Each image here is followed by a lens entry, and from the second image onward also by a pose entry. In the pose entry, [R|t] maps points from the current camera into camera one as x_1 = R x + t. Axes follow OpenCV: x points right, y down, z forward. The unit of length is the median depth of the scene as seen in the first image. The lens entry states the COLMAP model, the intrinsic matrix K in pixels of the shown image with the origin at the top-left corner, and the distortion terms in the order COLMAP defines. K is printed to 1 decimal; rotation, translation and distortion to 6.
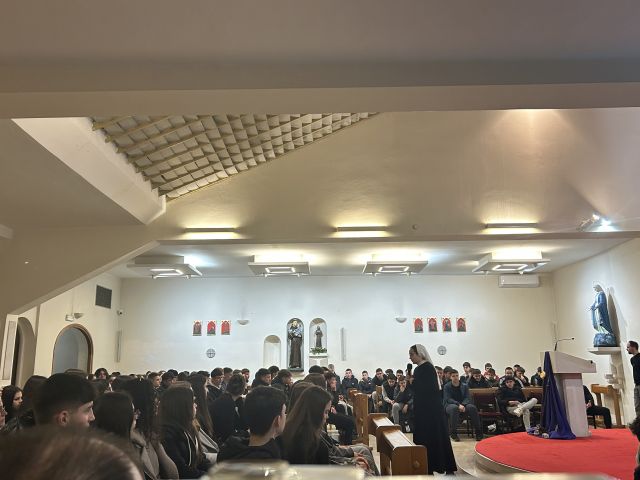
lens RADIAL K [[542.7, 0, 321.9], [0, 542.7, 243.5], [0, 0, 1]] dist [0.077553, -0.009306]
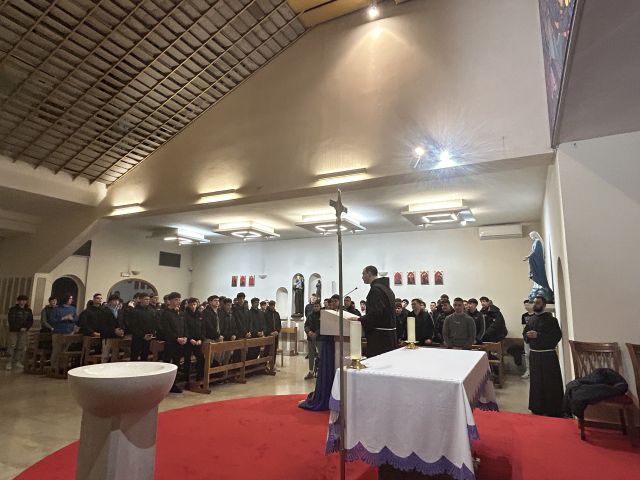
lens RADIAL K [[394.2, 0, 318.9], [0, 394.2, 236.1], [0, 0, 1]] dist [0.008620, 0.000666]
pose [[0.890745, -0.051422, -0.451586, 0.393058], [0.072796, 0.996893, 0.030073, 0.032175], [0.448636, -0.059661, 0.891721, 0.246293]]
